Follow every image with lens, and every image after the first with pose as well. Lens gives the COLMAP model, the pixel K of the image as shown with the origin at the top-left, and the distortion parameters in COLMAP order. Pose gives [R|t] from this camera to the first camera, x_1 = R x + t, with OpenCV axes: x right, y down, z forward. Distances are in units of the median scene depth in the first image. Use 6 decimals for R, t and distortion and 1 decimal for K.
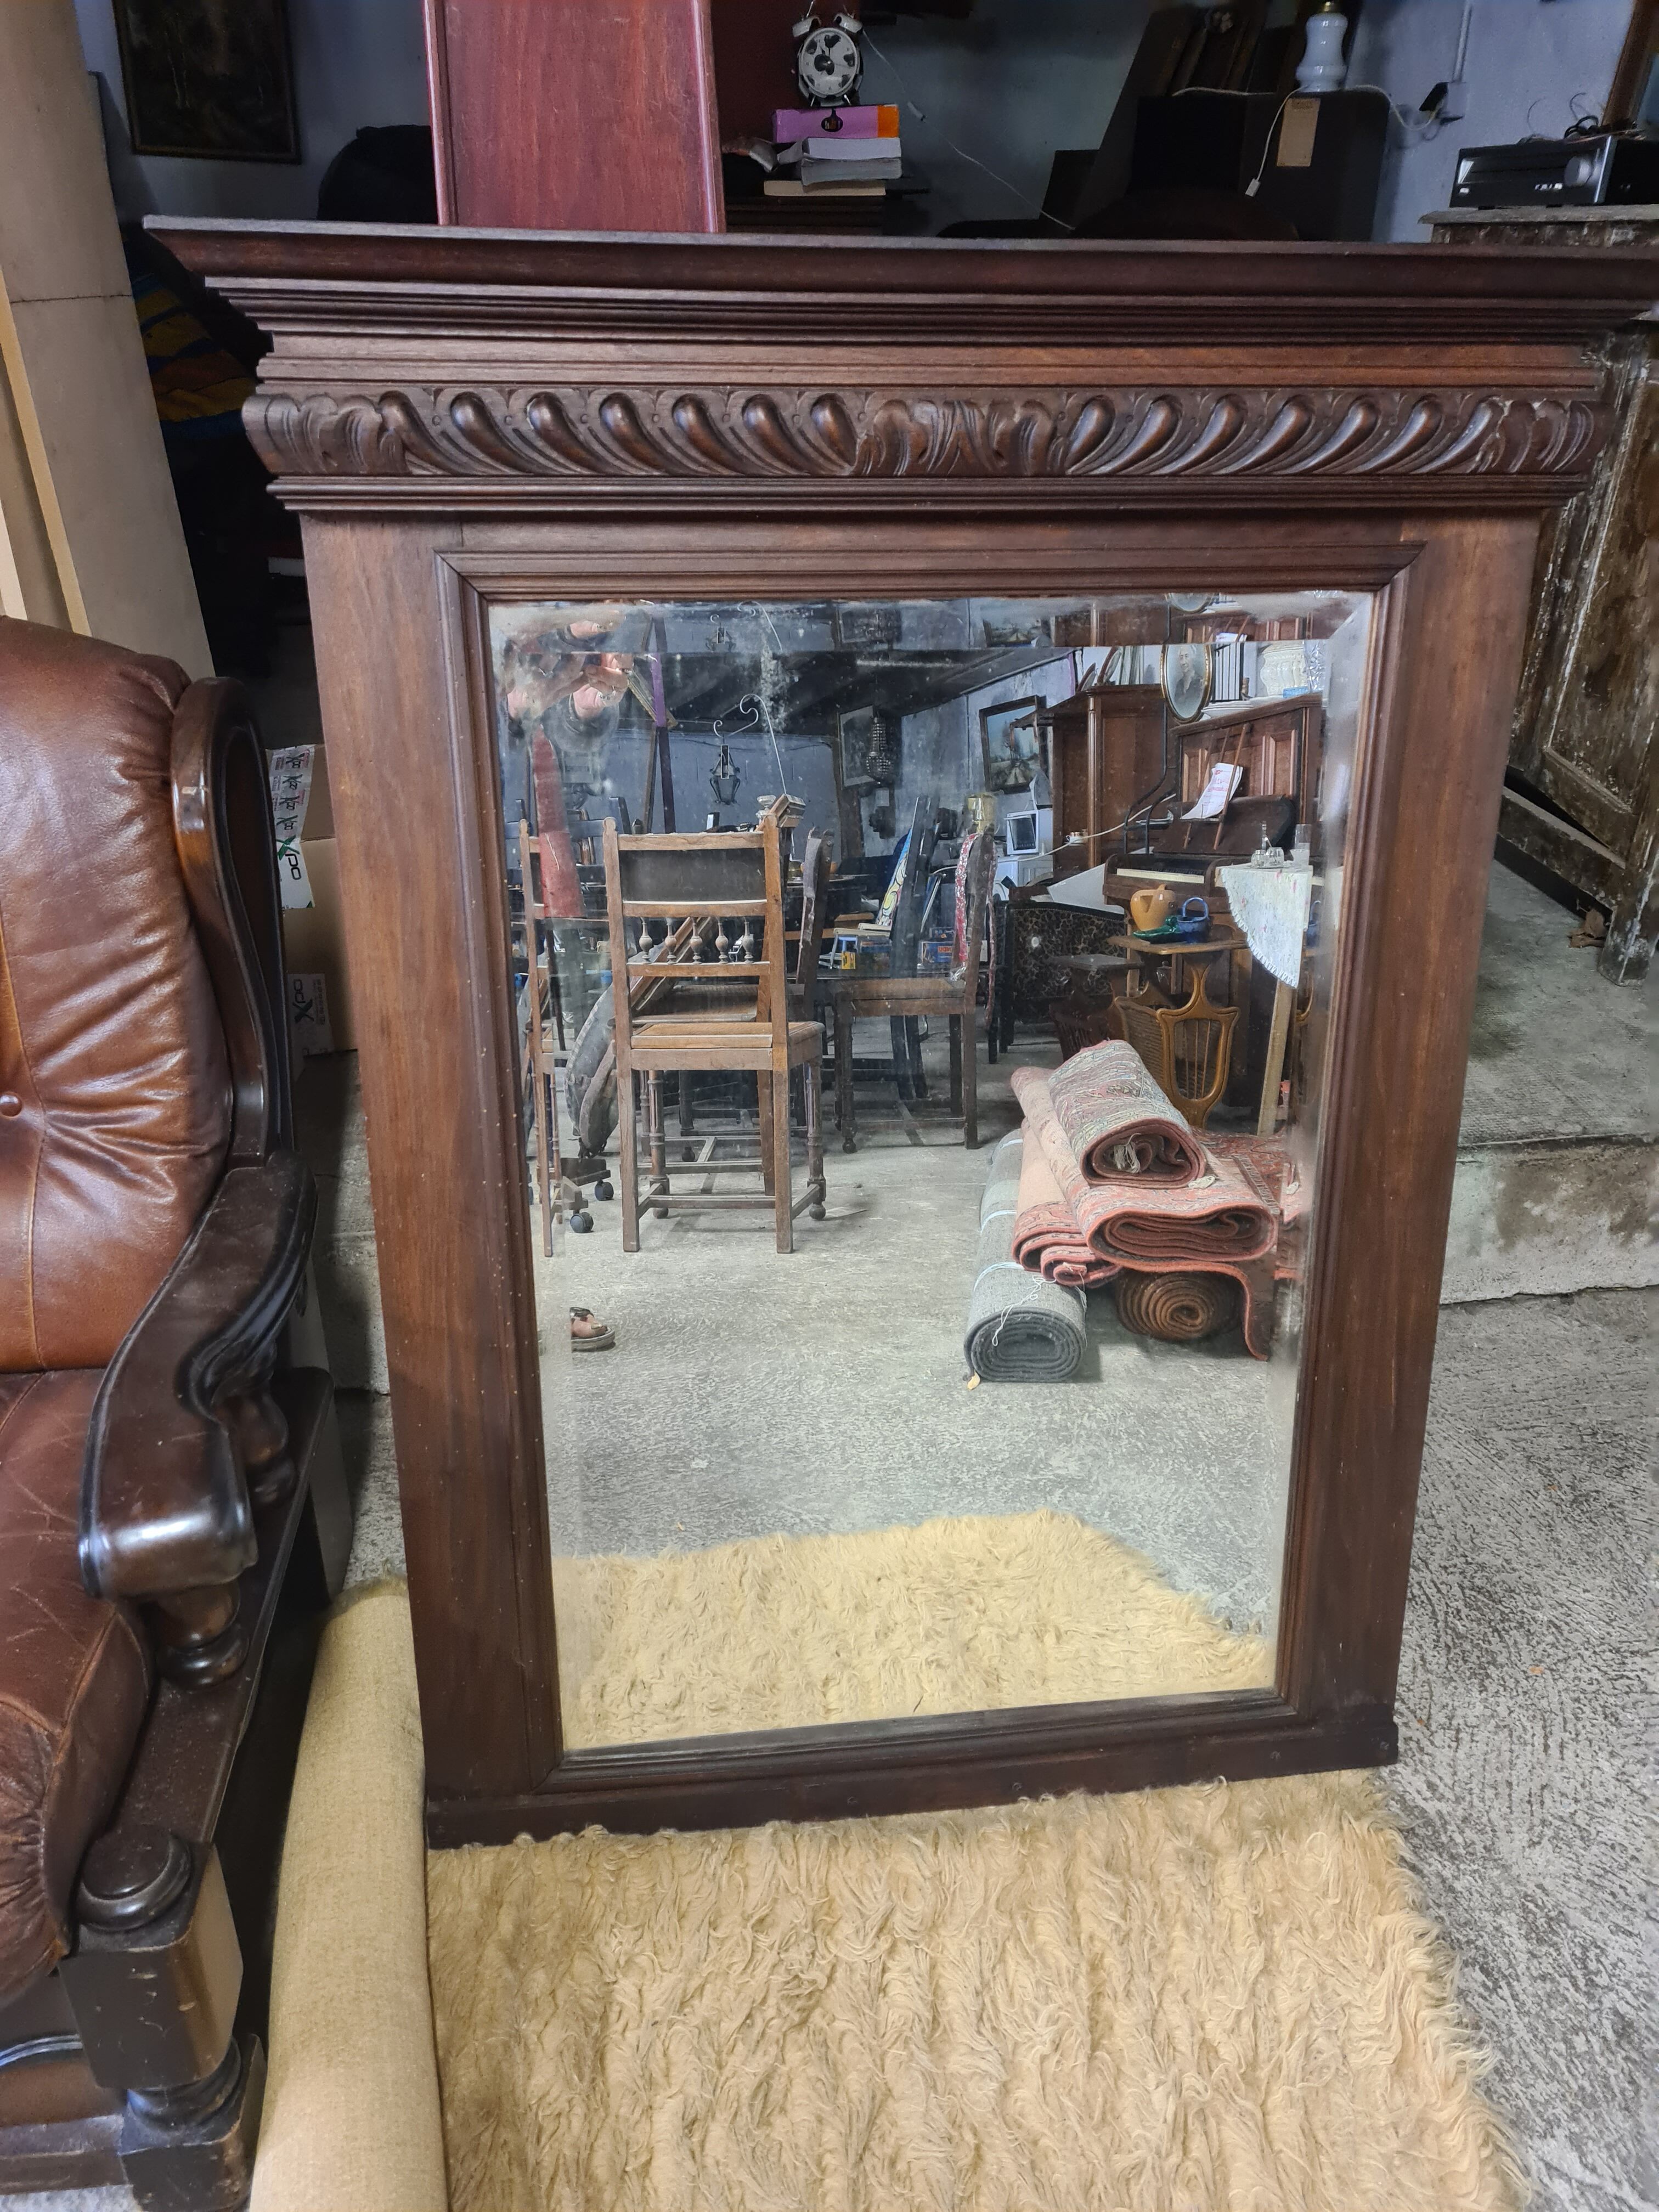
lens RADIAL K [[1653.1, 0, 825.5], [0, 1653.1, 1119.0], [0, 0, 1]] dist [0.071038, -0.060613]
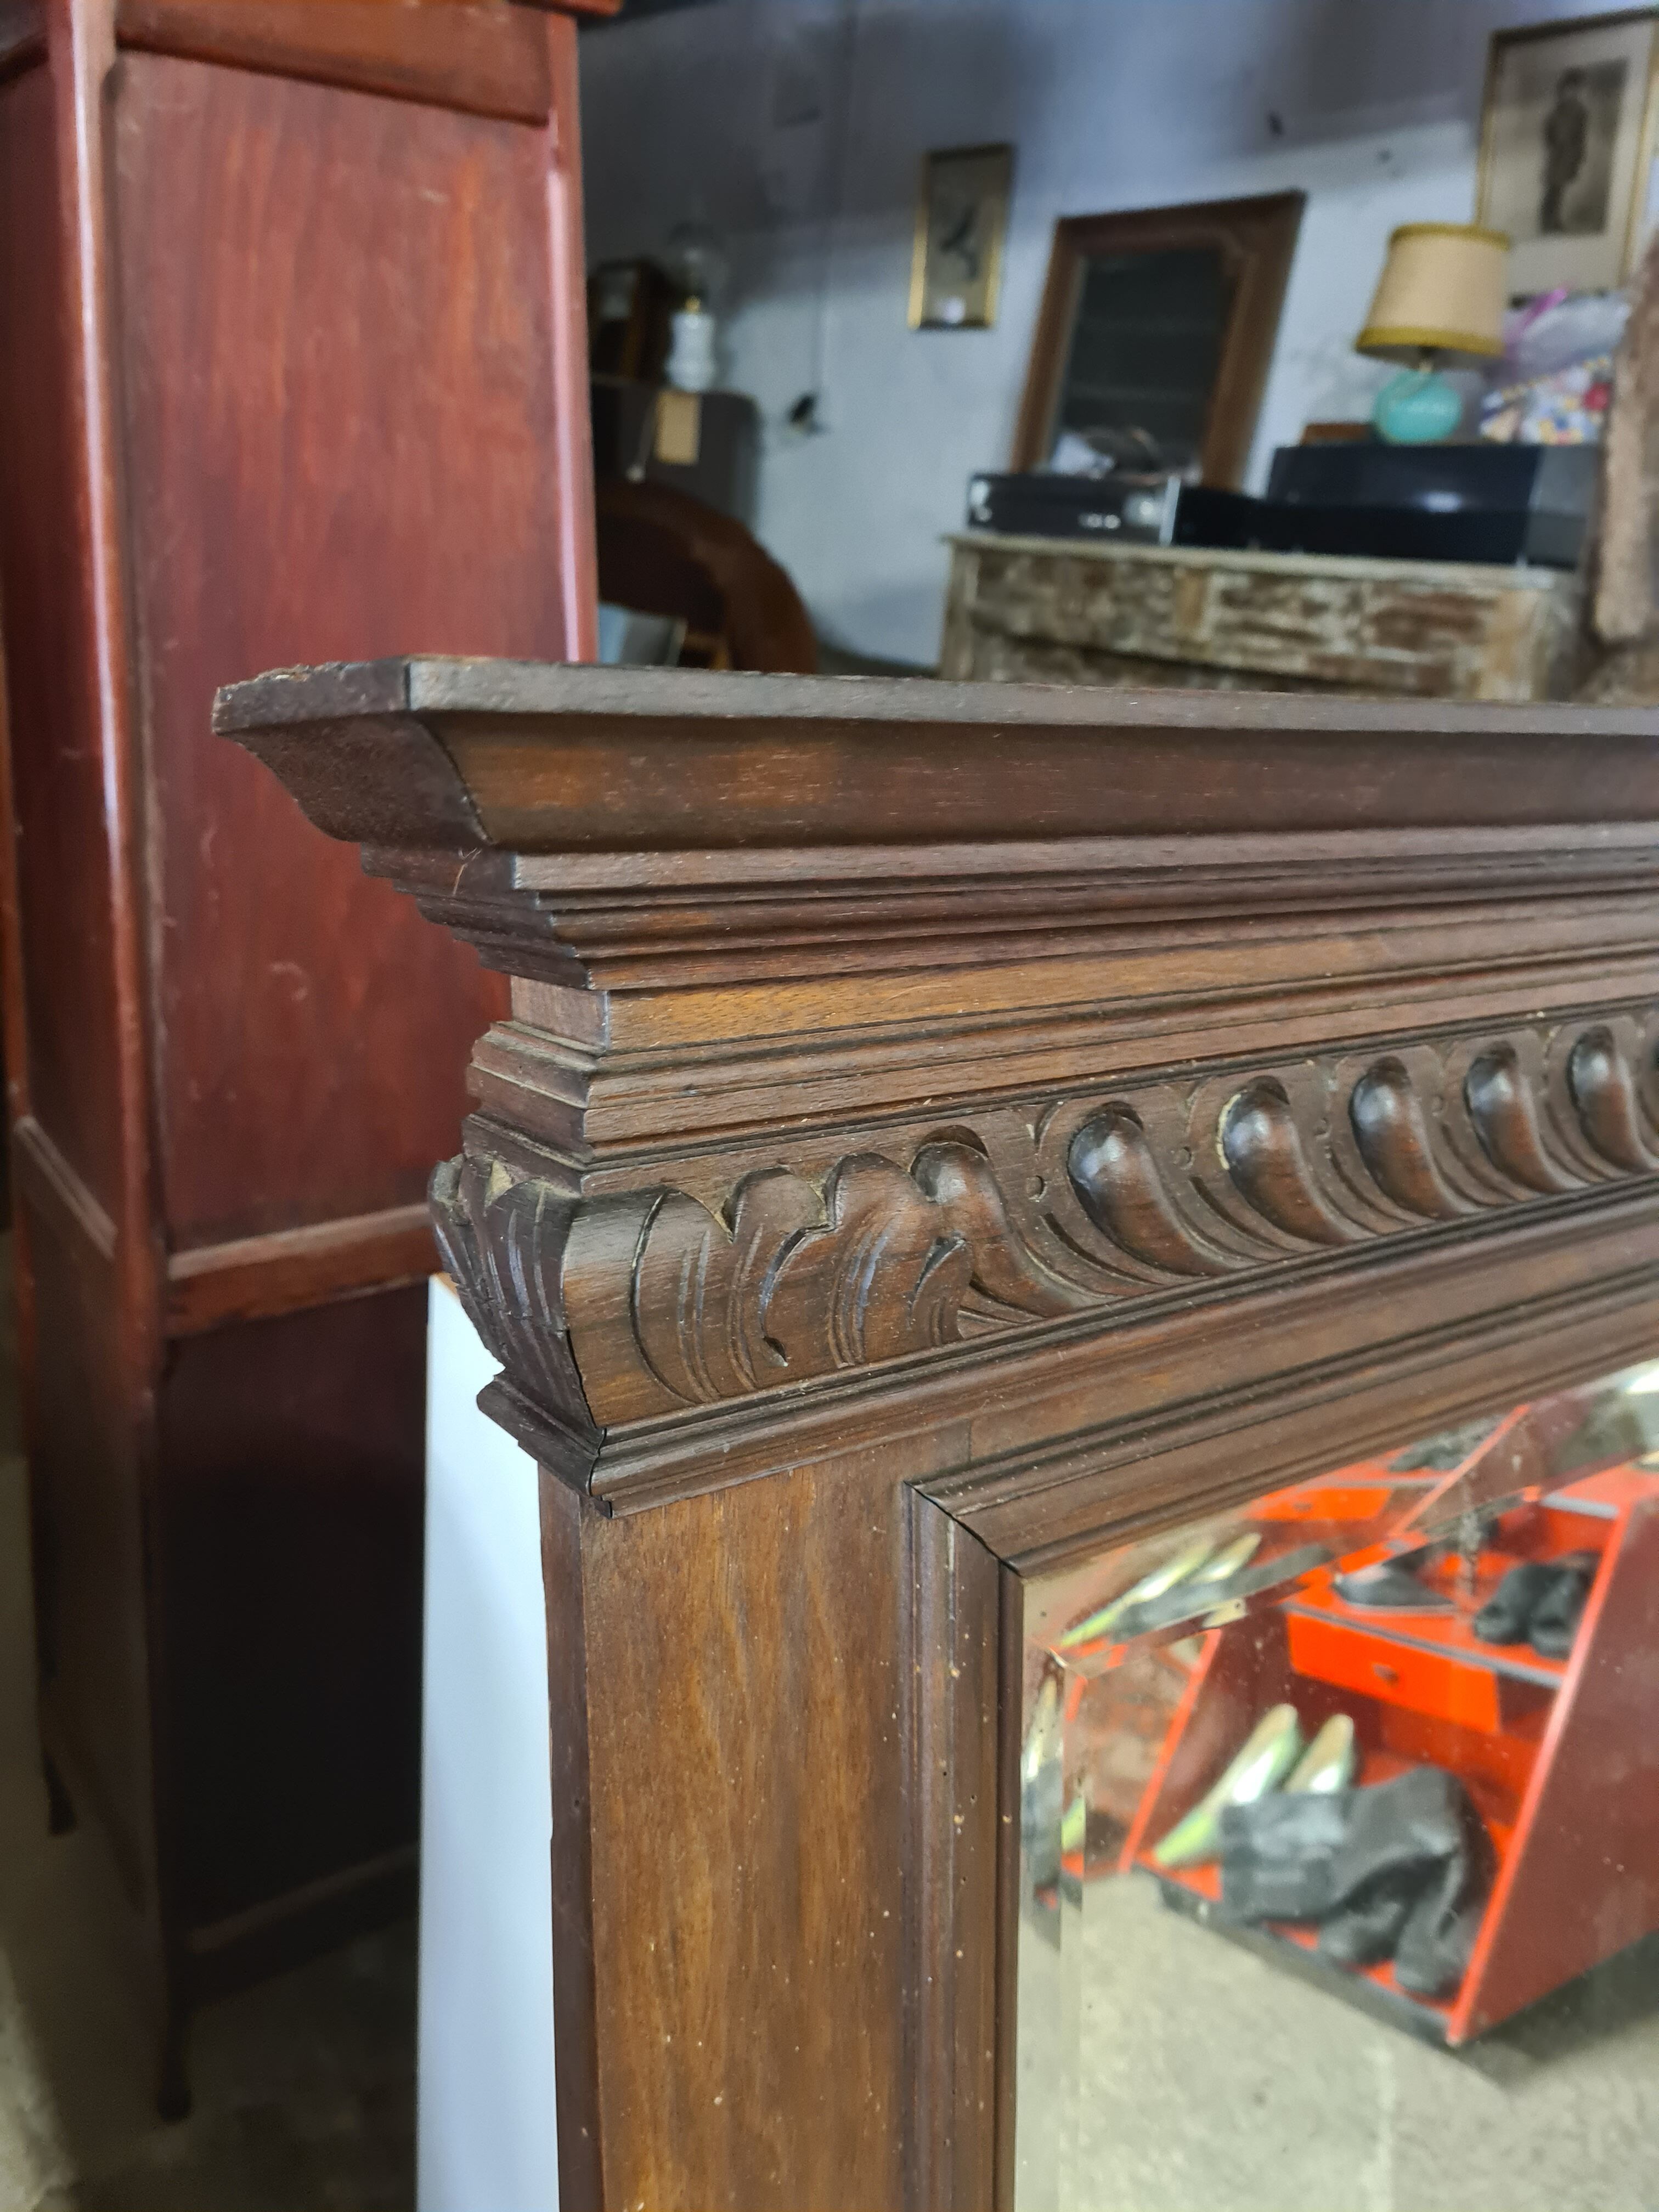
lens RADIAL K [[1692.8, 0, 829.5], [0, 1692.8, 1106.0], [0, 0, 1]] dist [0.022383, -0.008265]
pose [[0.888892, -0.085486, 0.450070, -0.320064], [0.146424, 0.983917, -0.102306, -0.305772], [-0.434086, 0.156840, 0.887113, 0.537310]]
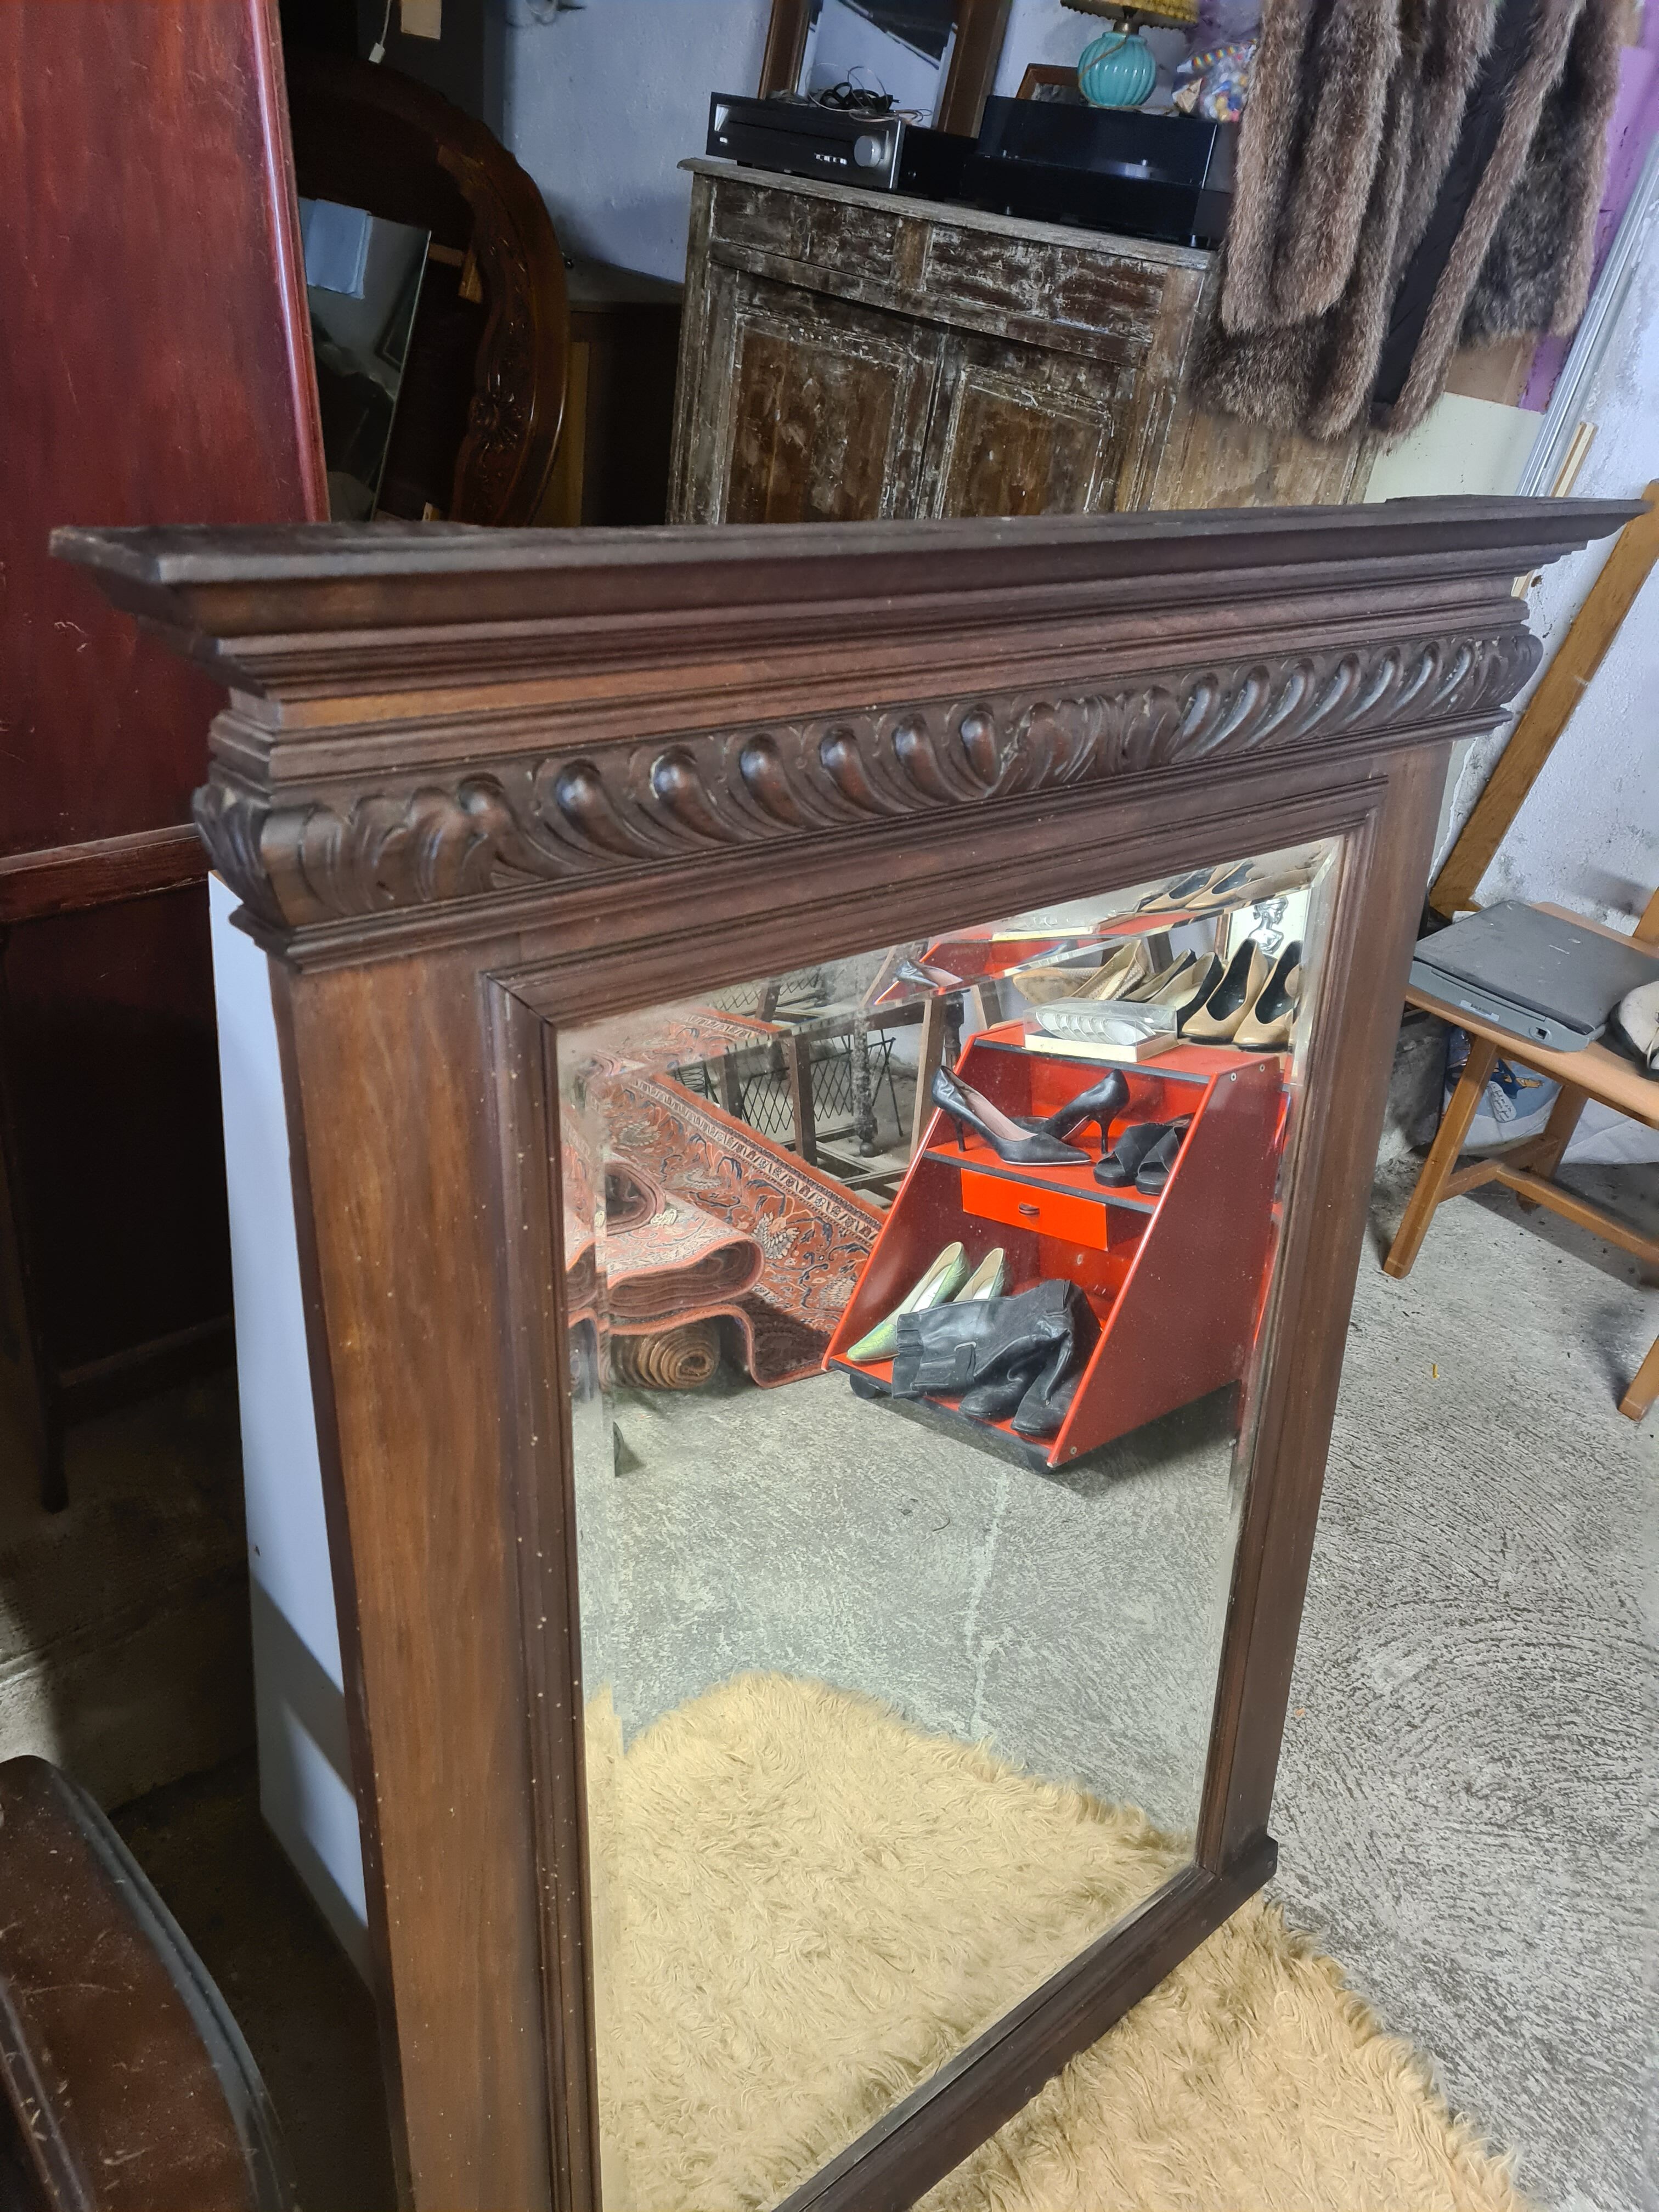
lens RADIAL K [[1653.1, 0, 825.5], [0, 1653.1, 1119.0], [0, 0, 1]] dist [0.071038, -0.060613]
pose [[0.833067, -0.196012, 0.517281, -0.369093], [0.144854, 0.979785, 0.137983, -0.281667], [-0.533870, -0.040019, 0.844619, 0.309187]]
